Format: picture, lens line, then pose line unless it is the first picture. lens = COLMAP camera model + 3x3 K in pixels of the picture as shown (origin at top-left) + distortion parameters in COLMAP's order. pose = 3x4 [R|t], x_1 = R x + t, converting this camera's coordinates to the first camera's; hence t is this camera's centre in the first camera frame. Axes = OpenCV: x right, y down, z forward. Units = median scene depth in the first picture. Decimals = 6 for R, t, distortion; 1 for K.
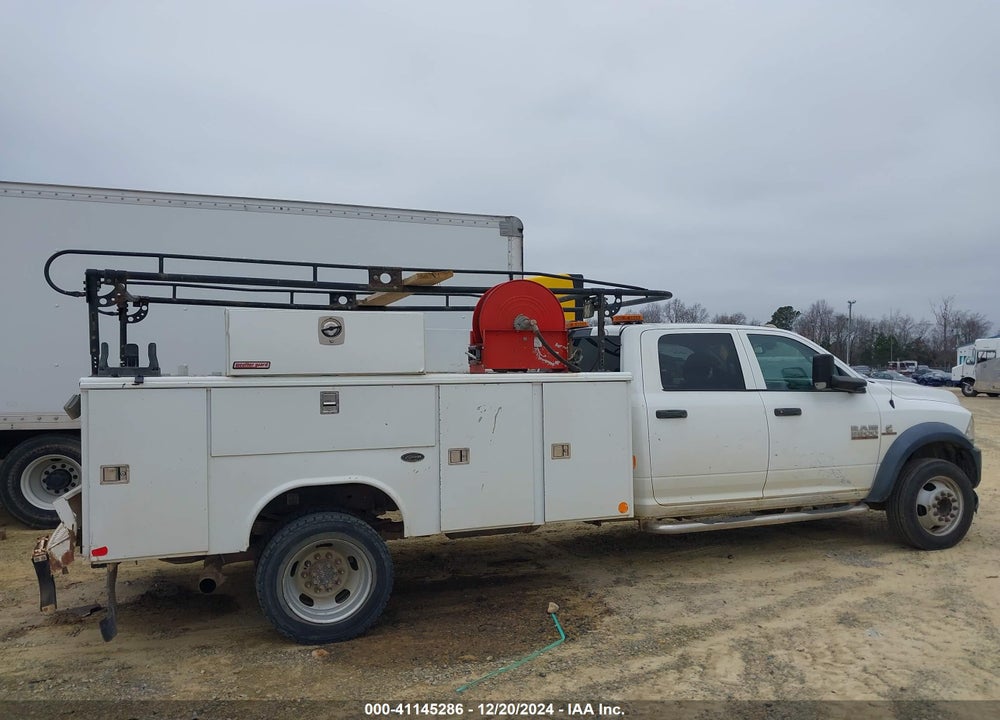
lens RADIAL K [[781.7, 0, 501.6], [0, 781.7, 356.5], [0, 0, 1]] dist [0.043131, -0.051217]
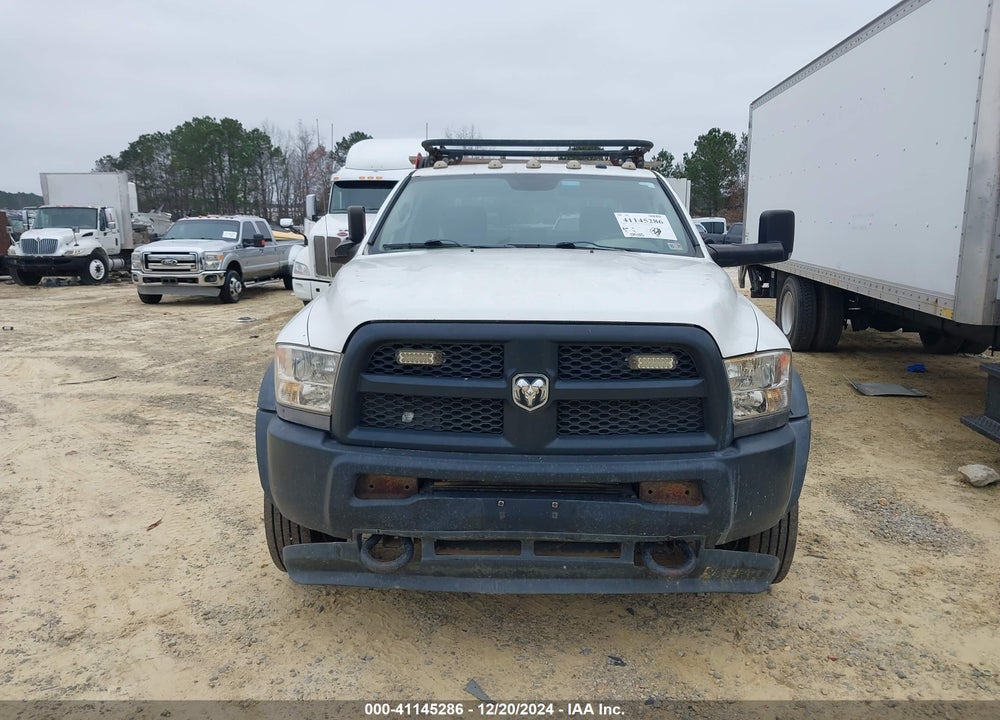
lens RADIAL K [[781.7, 0, 506.2], [0, 781.7, 365.7], [0, 0, 1]] dist [0.043131, -0.051217]
pose [[-0.384468, 0.167950, -0.907732, 1.289784], [0.006649, 0.983789, 0.179206, 0.014840], [0.923114, 0.062864, -0.379352, 1.760214]]
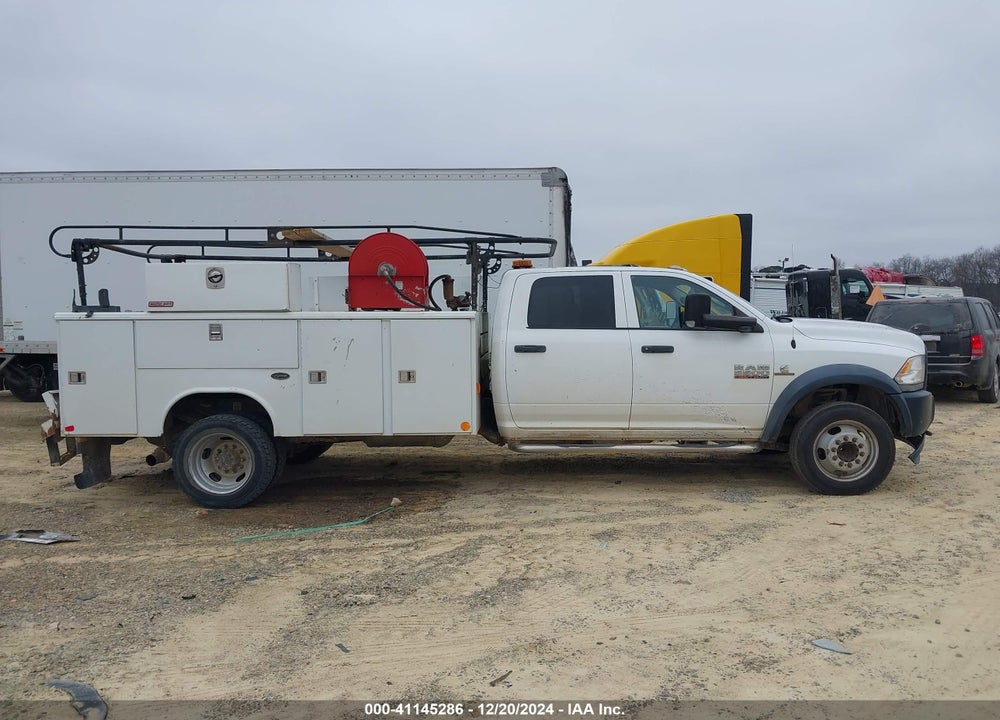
lens RADIAL K [[781.7, 0, 516.1], [0, 781.7, 361.2], [0, 0, 1]] dist [0.043131, -0.051217]
pose [[0.923639, 0.024480, -0.382481, 0.720678], [0.004003, 0.997287, 0.073497, 0.010613], [0.383243, -0.069415, 0.921036, -0.041938]]
